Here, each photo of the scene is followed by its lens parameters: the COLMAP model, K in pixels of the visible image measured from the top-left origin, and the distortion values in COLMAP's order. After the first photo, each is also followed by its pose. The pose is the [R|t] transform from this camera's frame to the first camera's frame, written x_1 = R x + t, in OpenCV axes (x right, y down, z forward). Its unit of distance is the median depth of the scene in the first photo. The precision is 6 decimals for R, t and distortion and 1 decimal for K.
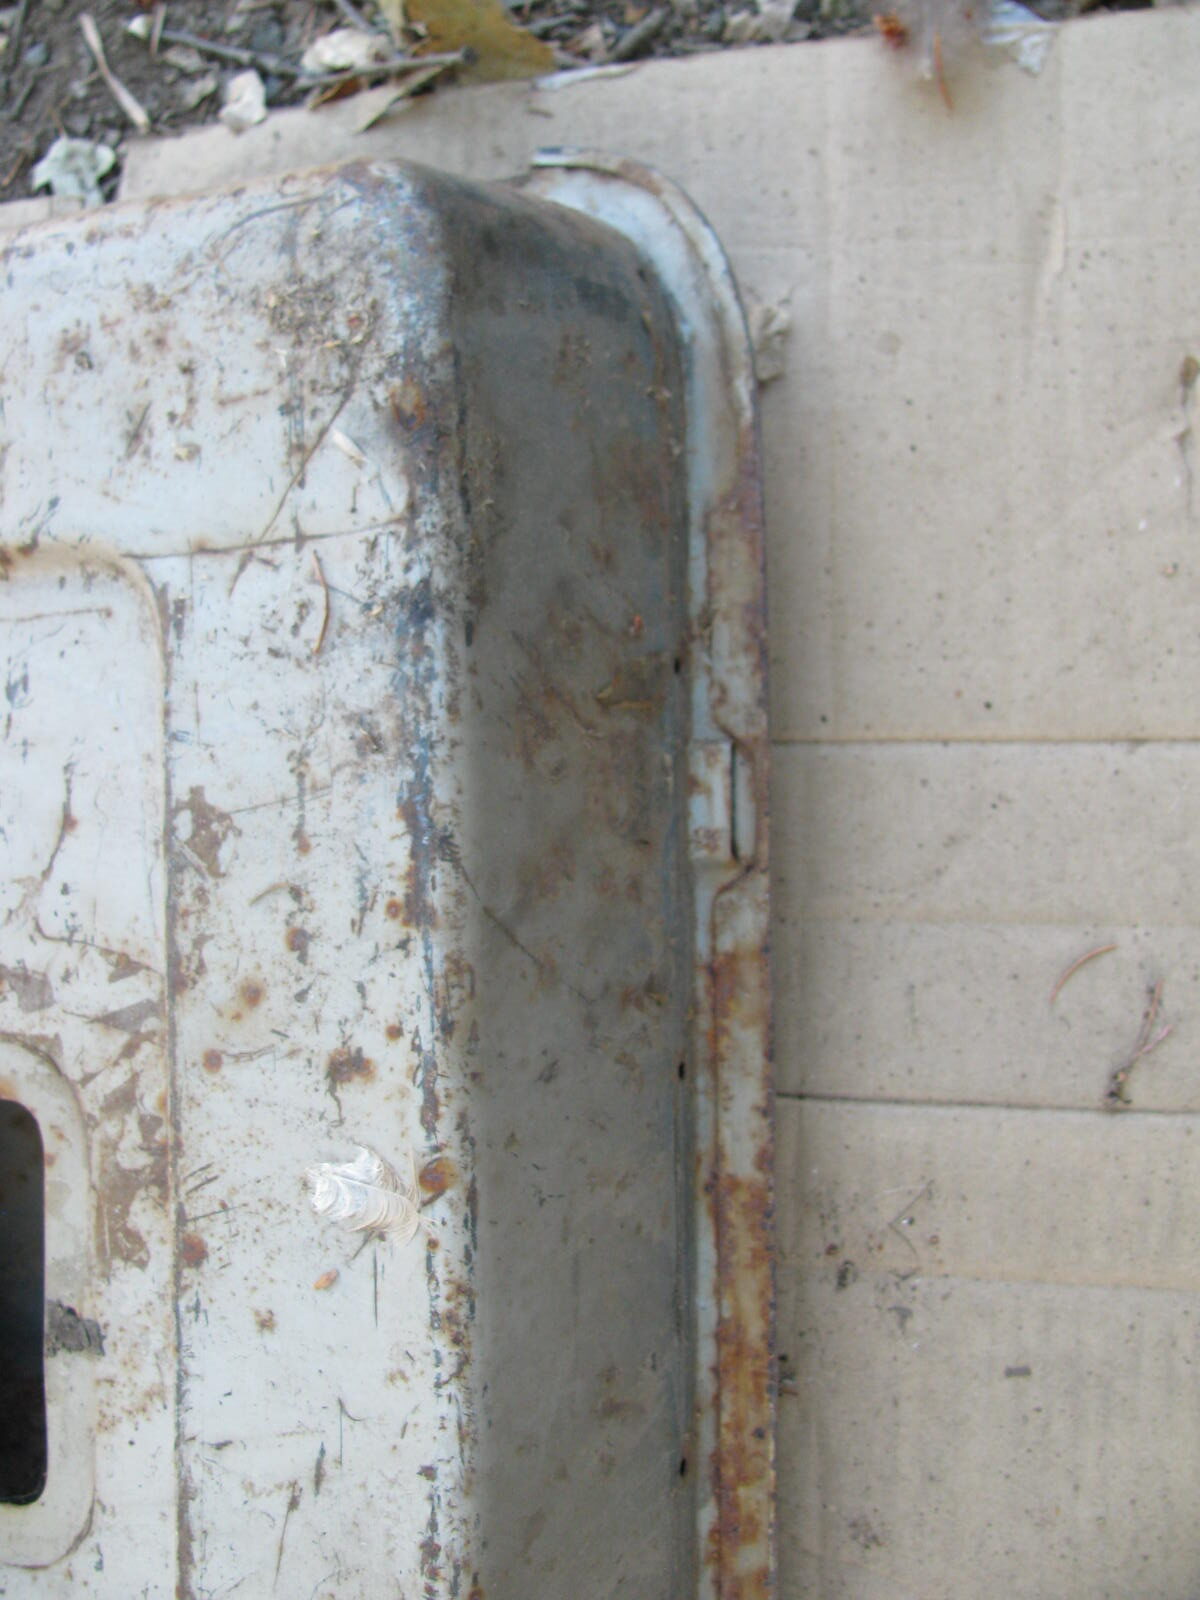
lens RADIAL K [[1671.0, 0, 590.8], [0, 1671.0, 739.5], [0, 0, 1]] dist [-0.245291, 0.279424]
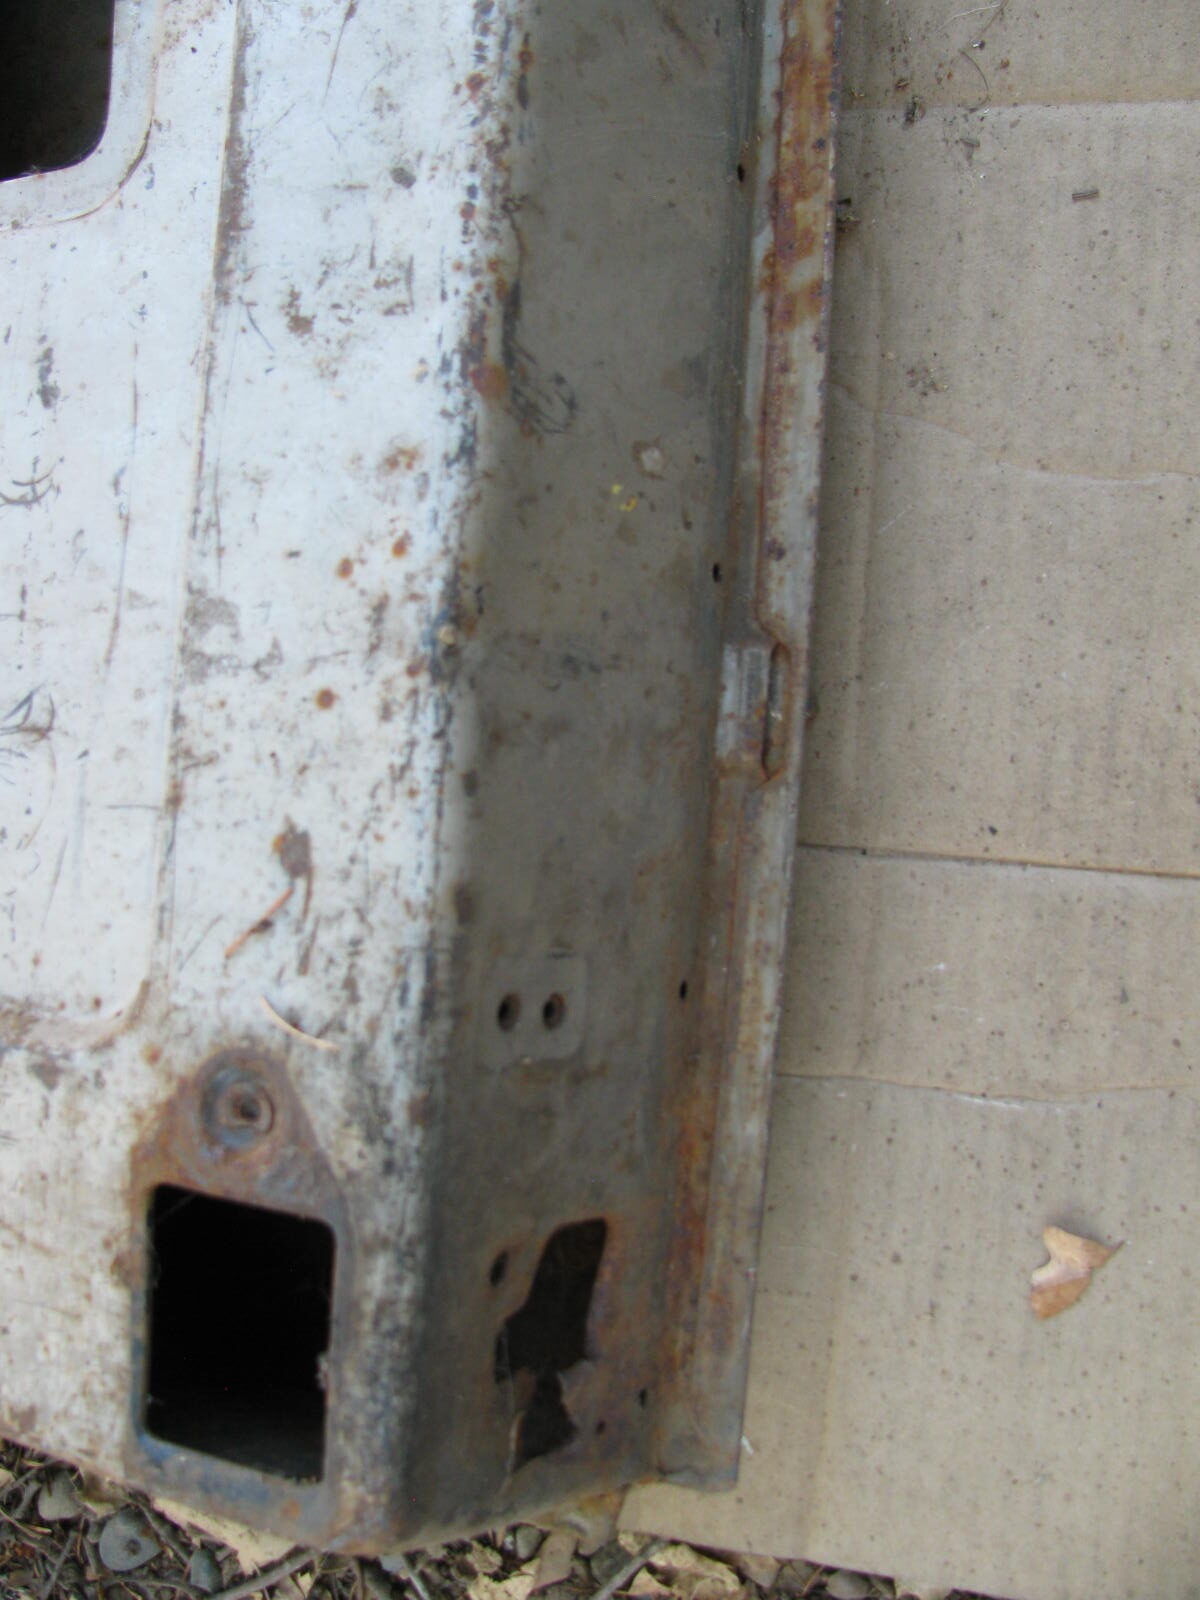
lens RADIAL K [[1671.0, 0, 590.8], [0, 1671.0, 739.5], [0, 0, 1]] dist [-0.245291, 0.279424]
pose [[0.996501, 0.067552, -0.049214, 0.037793], [-0.064156, 0.995648, 0.067601, 0.727944], [0.053566, -0.064207, 0.996498, -0.019947]]
